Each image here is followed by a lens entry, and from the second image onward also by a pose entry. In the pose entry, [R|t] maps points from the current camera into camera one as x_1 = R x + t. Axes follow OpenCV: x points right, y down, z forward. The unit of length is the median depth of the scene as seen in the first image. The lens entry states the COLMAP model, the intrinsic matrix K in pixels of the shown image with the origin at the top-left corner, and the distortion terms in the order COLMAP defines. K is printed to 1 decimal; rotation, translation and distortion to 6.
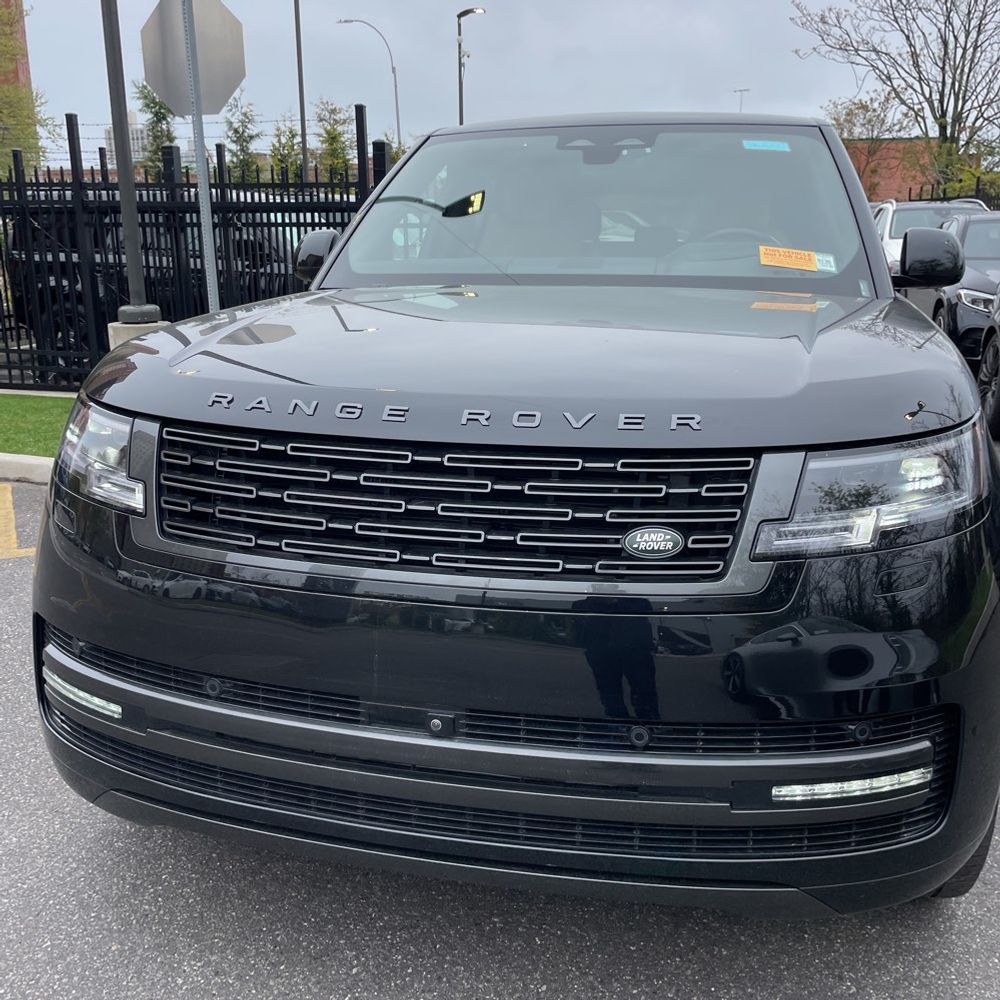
lens RADIAL K [[998.5, 0, 500.0], [0, 998.5, 500.0], [0, 0, 1]] dist [0.079888, -0.105598]
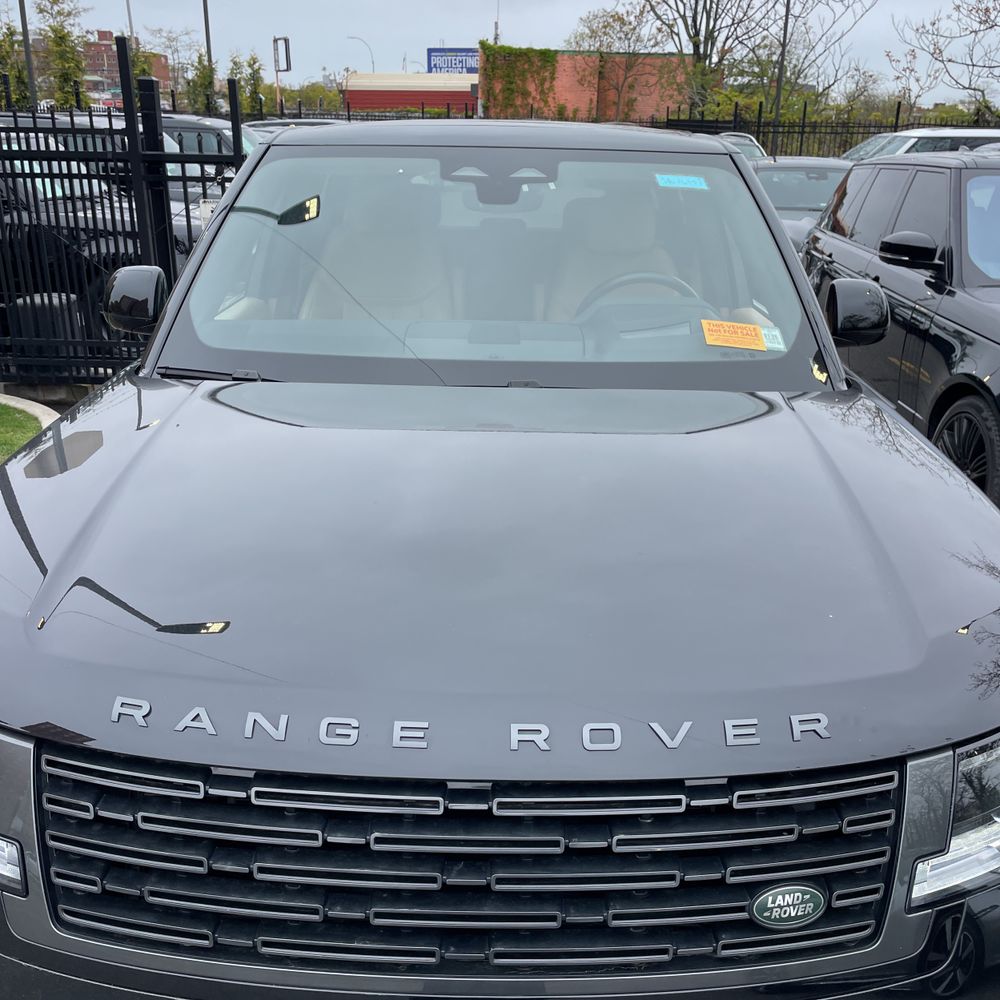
lens RADIAL K [[1003.2, 0, 503.0], [0, 1003.2, 508.5], [0, 0, 1]] dist [0.087563, -0.120335]
pose [[0.973272, -0.063441, 0.220720, -0.112677], [0.042936, 0.994407, 0.096496, -0.185921], [-0.225608, -0.084440, 0.970552, 0.186509]]
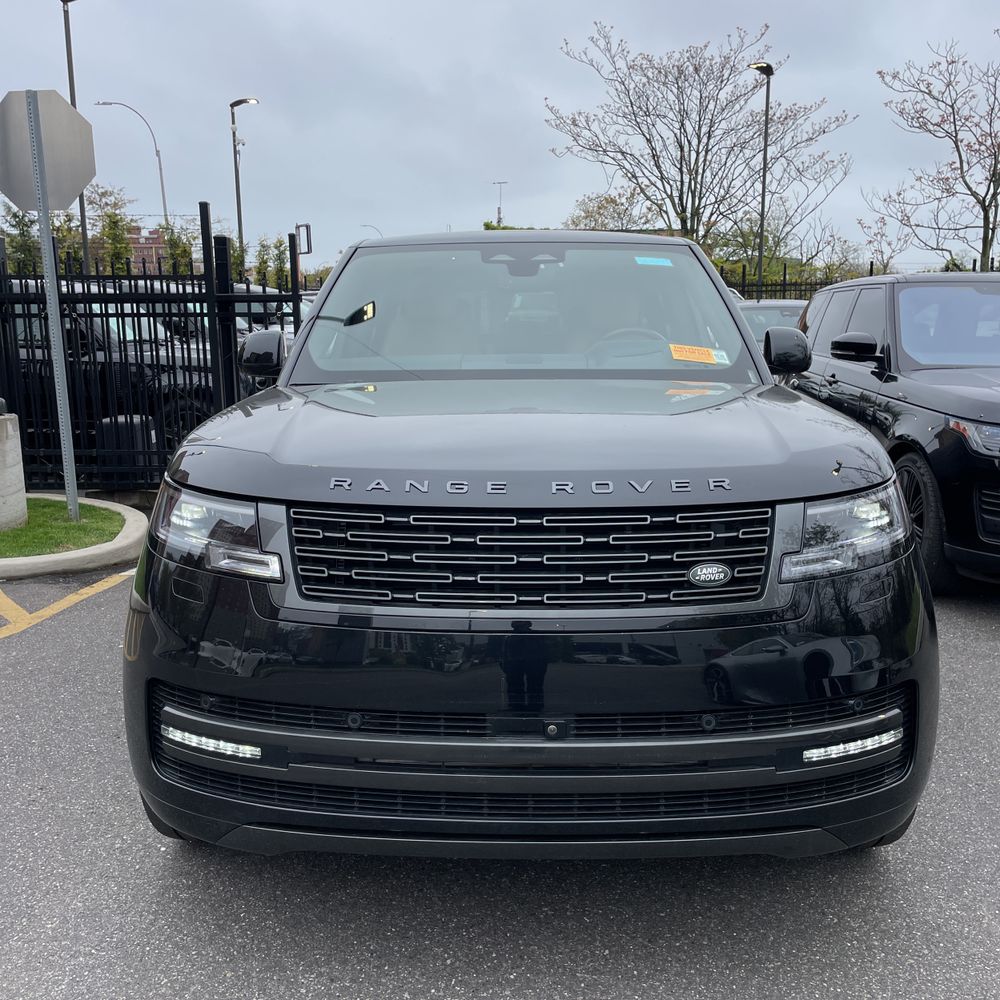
lens RADIAL K [[998.5, 0, 493.3], [0, 998.5, 507.2], [0, 0, 1]] dist [0.079598, -0.103626]
pose [[0.976236, -0.046559, 0.211649, -0.227389], [0.061021, 0.996189, -0.062321, 0.010351], [-0.207941, 0.073755, 0.975357, -0.141862]]
